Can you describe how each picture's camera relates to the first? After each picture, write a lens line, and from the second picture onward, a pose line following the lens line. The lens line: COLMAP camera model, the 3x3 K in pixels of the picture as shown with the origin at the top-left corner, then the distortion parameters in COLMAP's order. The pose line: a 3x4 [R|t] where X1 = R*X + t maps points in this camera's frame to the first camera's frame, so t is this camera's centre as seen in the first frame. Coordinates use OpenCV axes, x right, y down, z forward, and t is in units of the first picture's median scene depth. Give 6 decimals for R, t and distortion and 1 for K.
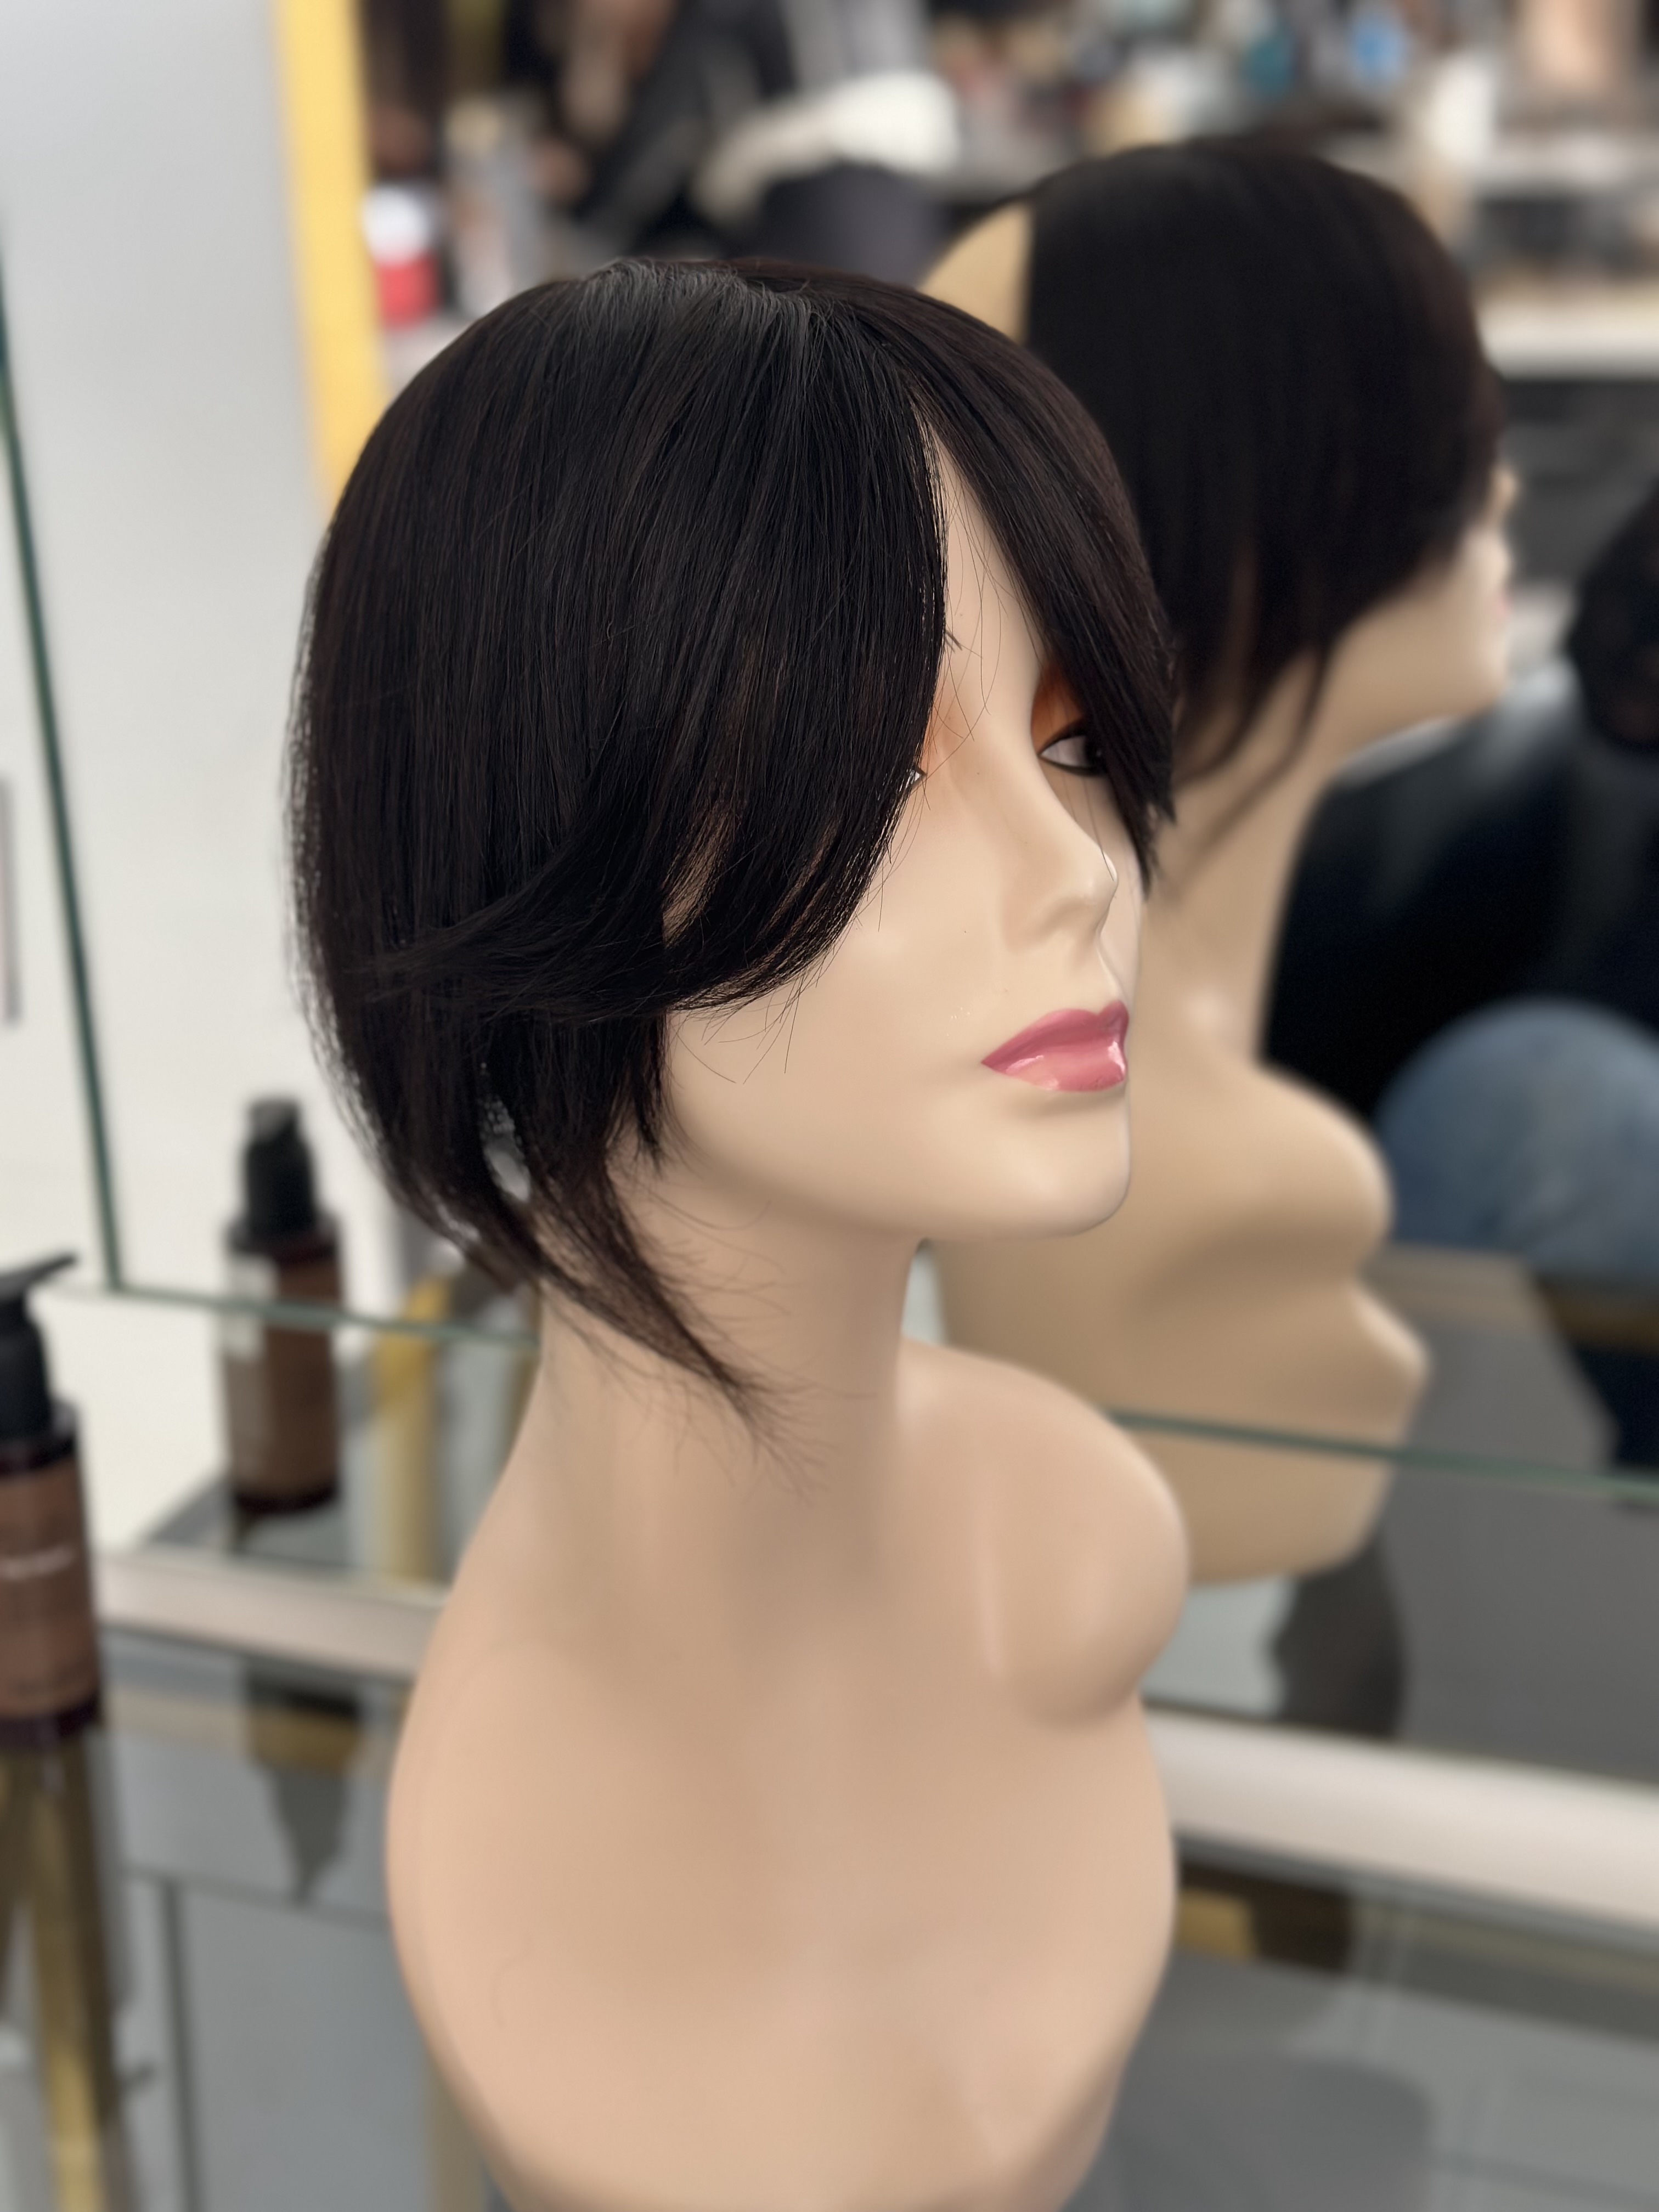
lens RADIAL K [[3119.1, 0, 838.5], [0, 3119.1, 1110.3], [0, 0, 1]] dist [0.049969, 0.000000]
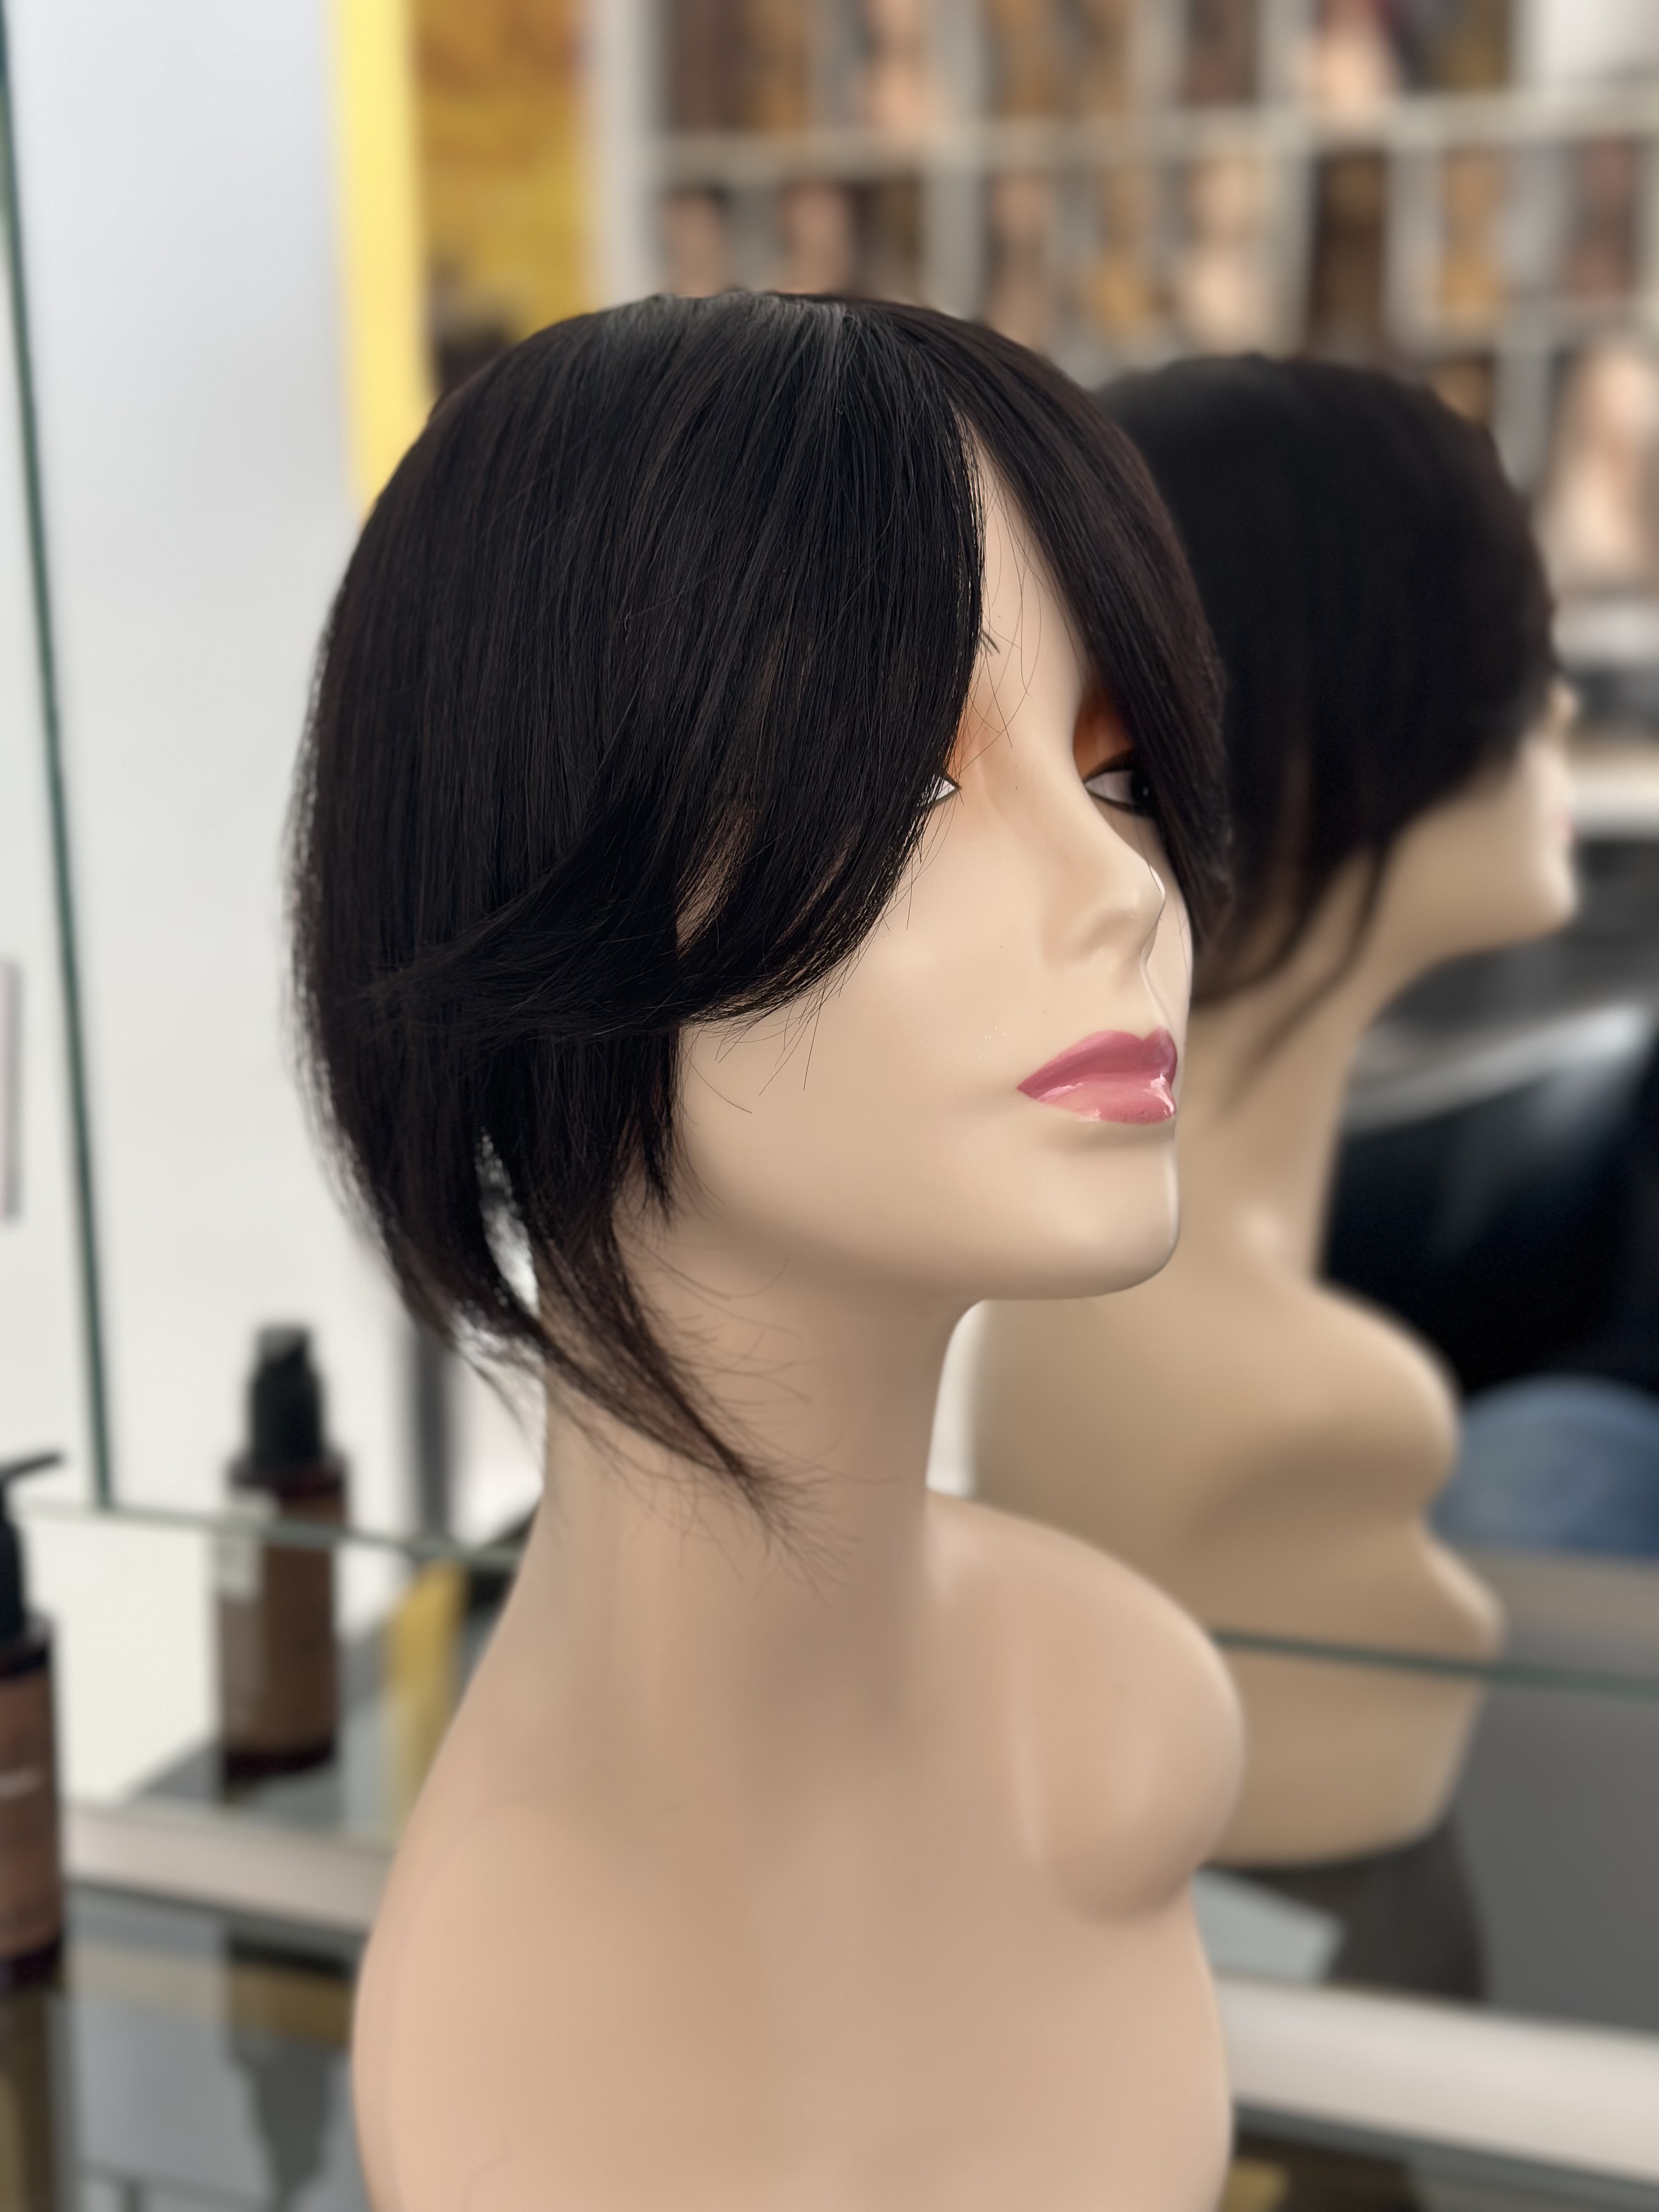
lens RADIAL K [[3119.1, 0, 830.2], [0, 3119.1, 1101.4], [0, 0, 1]] dist [0.049969, 0.000000]
pose [[0.999711, 0.012316, -0.020645, 0.008438], [-0.015401, 0.987535, -0.156644, 0.121579], [0.018459, 0.156916, 0.987439, 0.079268]]
